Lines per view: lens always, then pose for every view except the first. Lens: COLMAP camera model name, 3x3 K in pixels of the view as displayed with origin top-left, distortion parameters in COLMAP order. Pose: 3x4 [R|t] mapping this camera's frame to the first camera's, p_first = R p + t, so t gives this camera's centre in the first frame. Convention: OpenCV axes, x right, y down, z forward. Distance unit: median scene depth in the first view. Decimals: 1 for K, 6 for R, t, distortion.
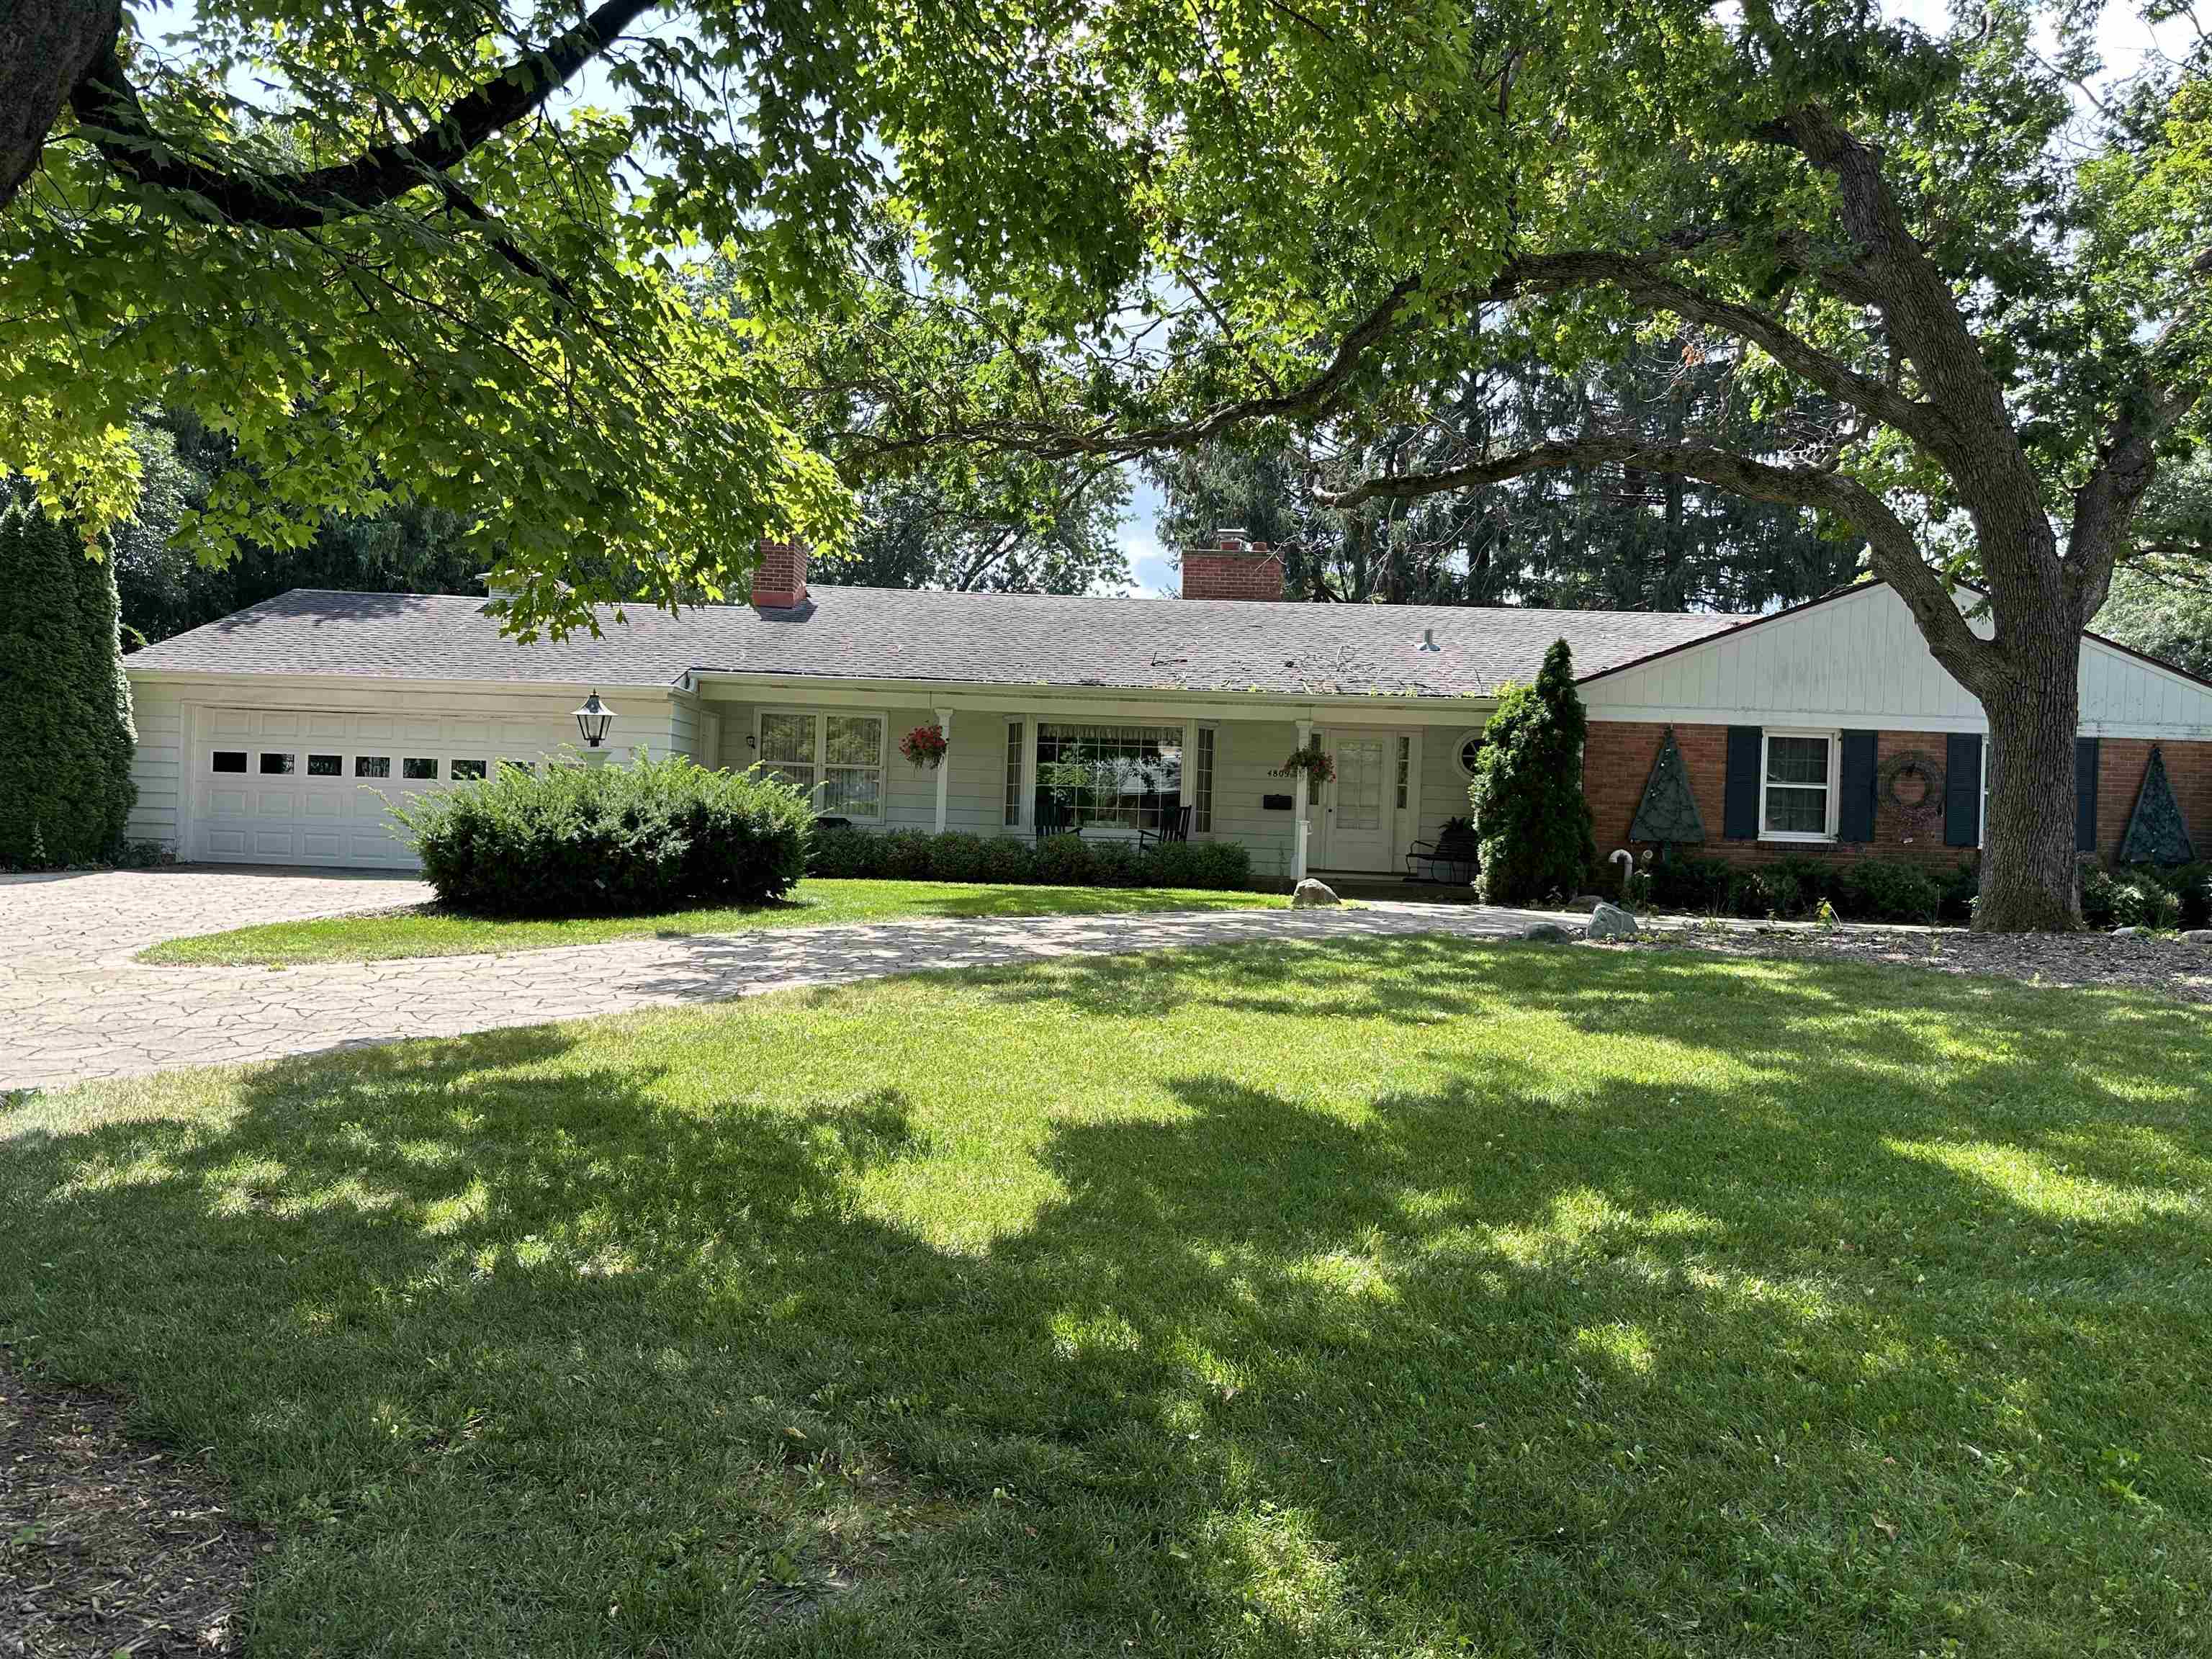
lens RADIAL K [[1513.8, 0, 1106.0], [0, 1513.8, 829.5], [0, 0, 1]] dist [0.085792, -0.001409]
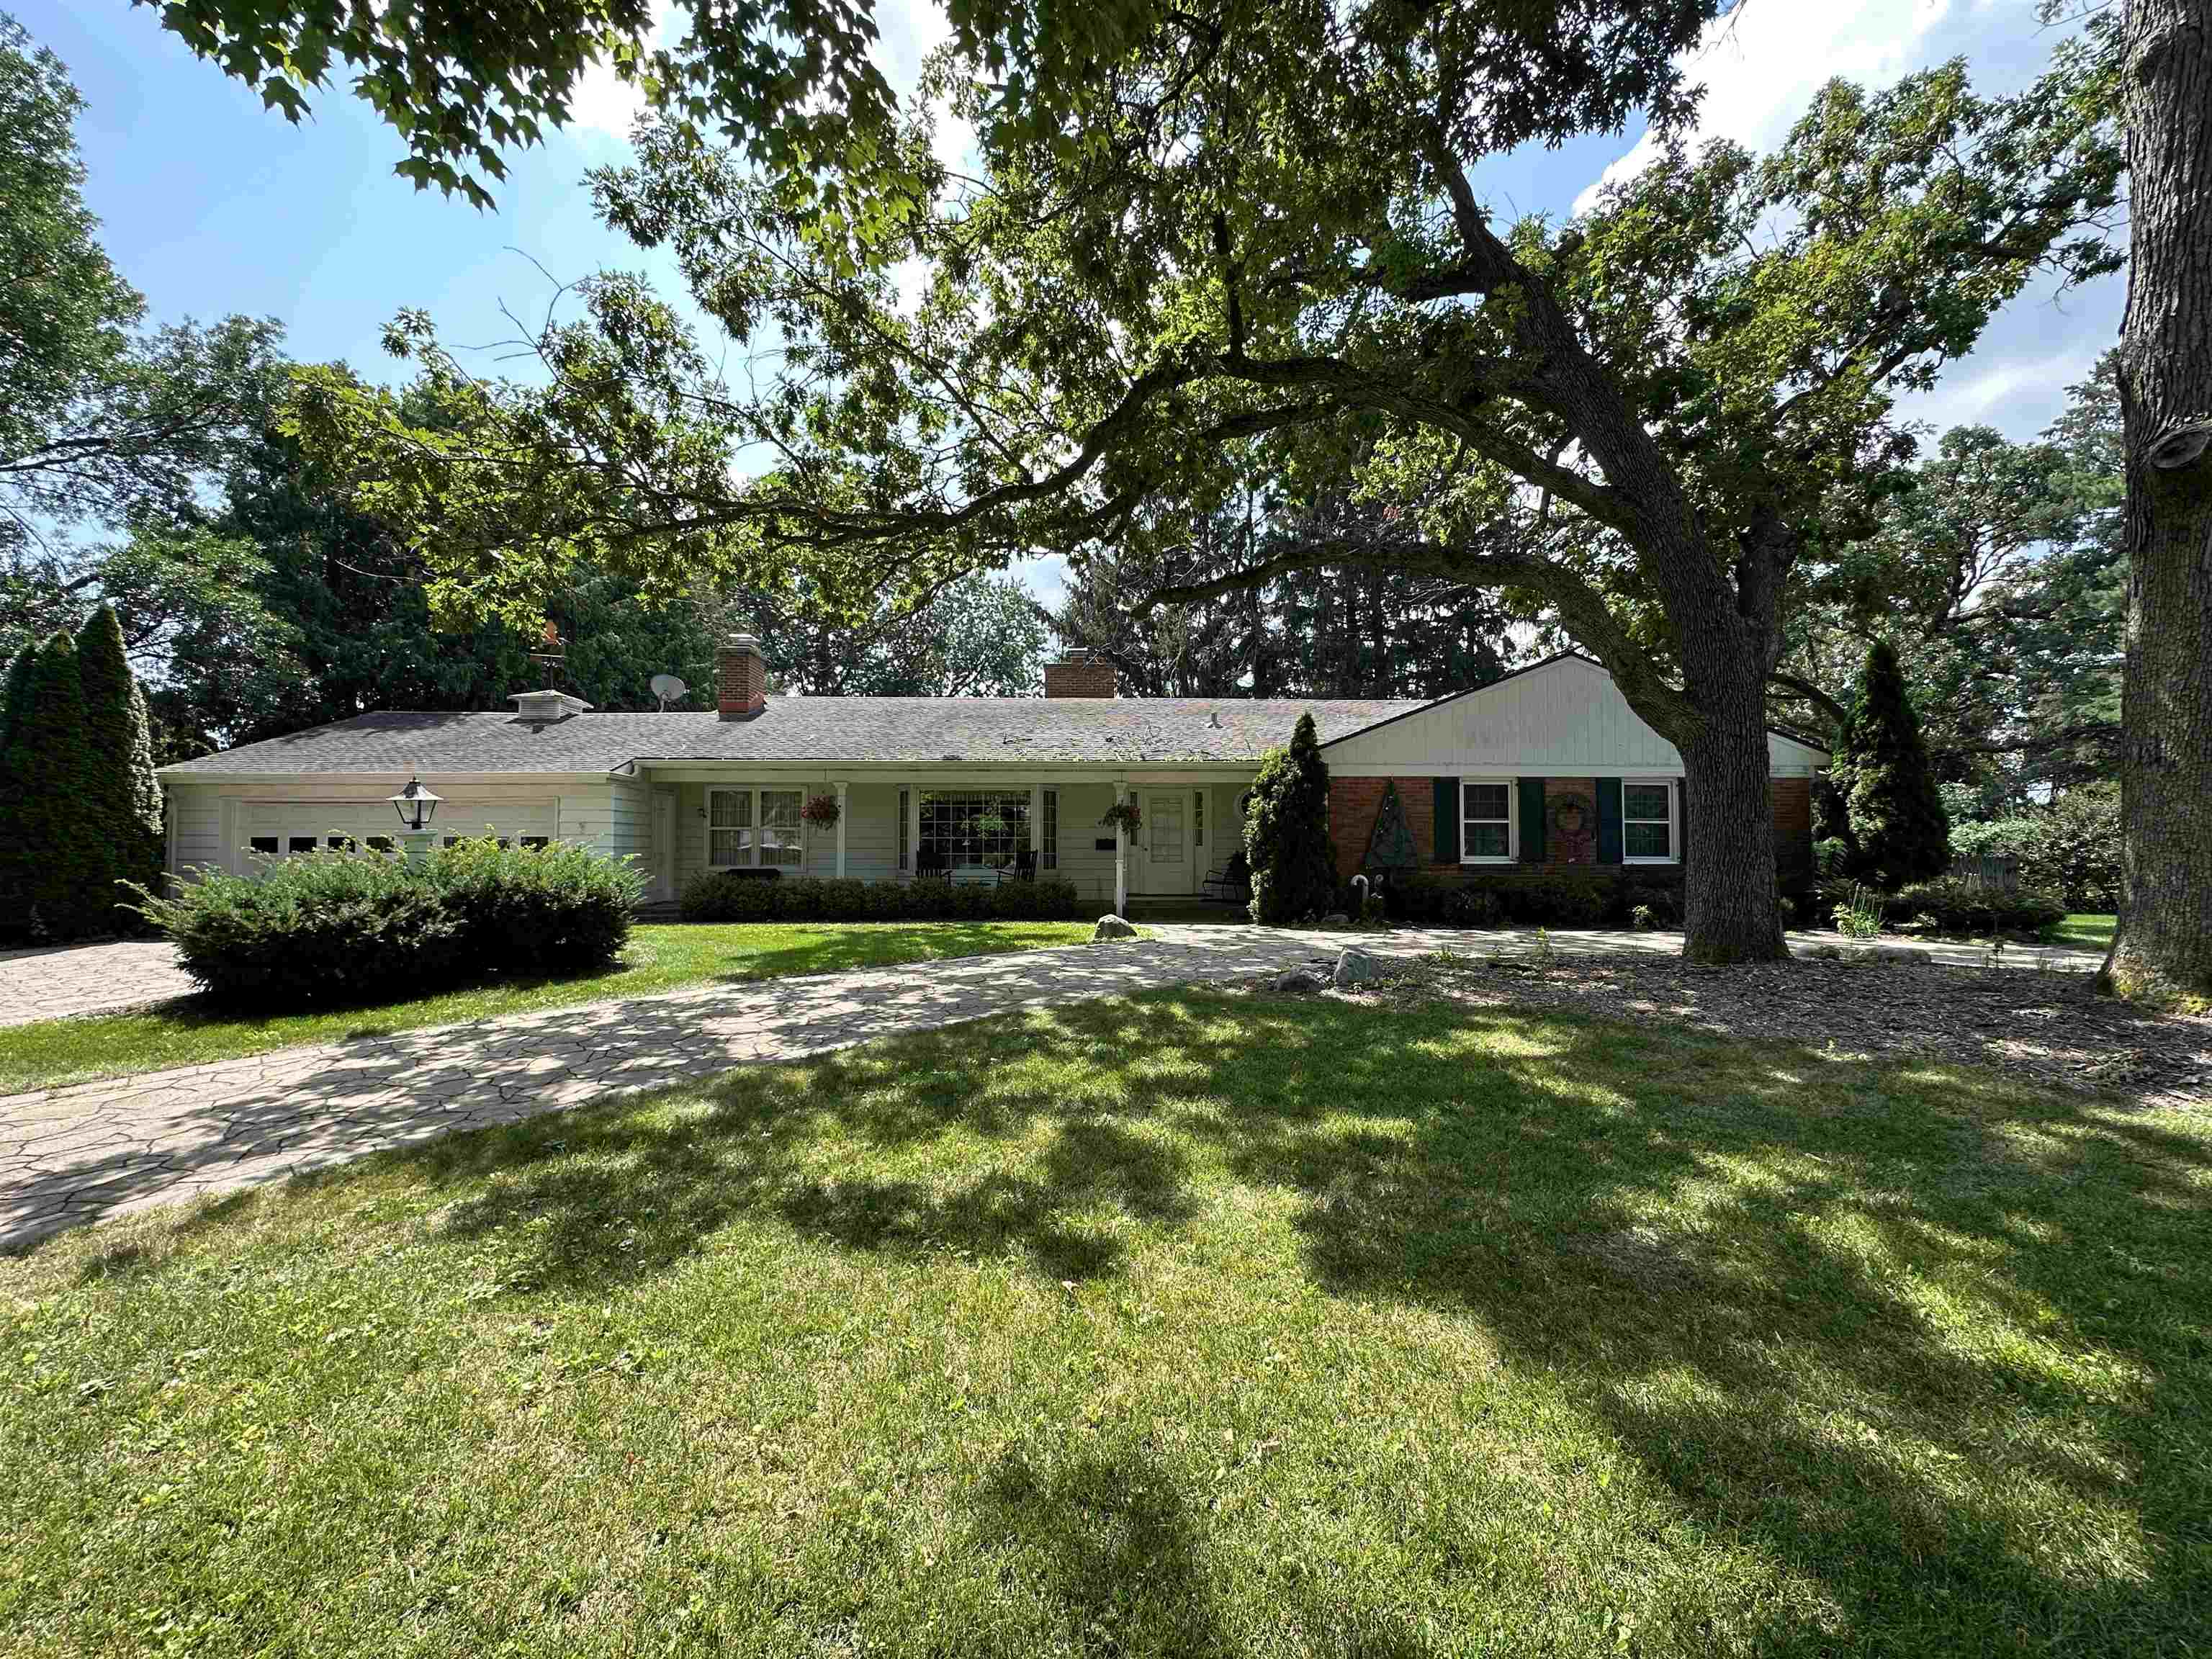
lens RADIAL K [[881.7, 0, 1104.5], [0, 881.7, 828.3], [0, 0, 1]] dist [-0.003787, 0.000629]
pose [[0.998189, -0.034631, 0.049191, 0.085821], [0.035726, 0.999129, -0.021551, -0.017705], [-0.048402, 0.023269, 0.998557, 0.263467]]
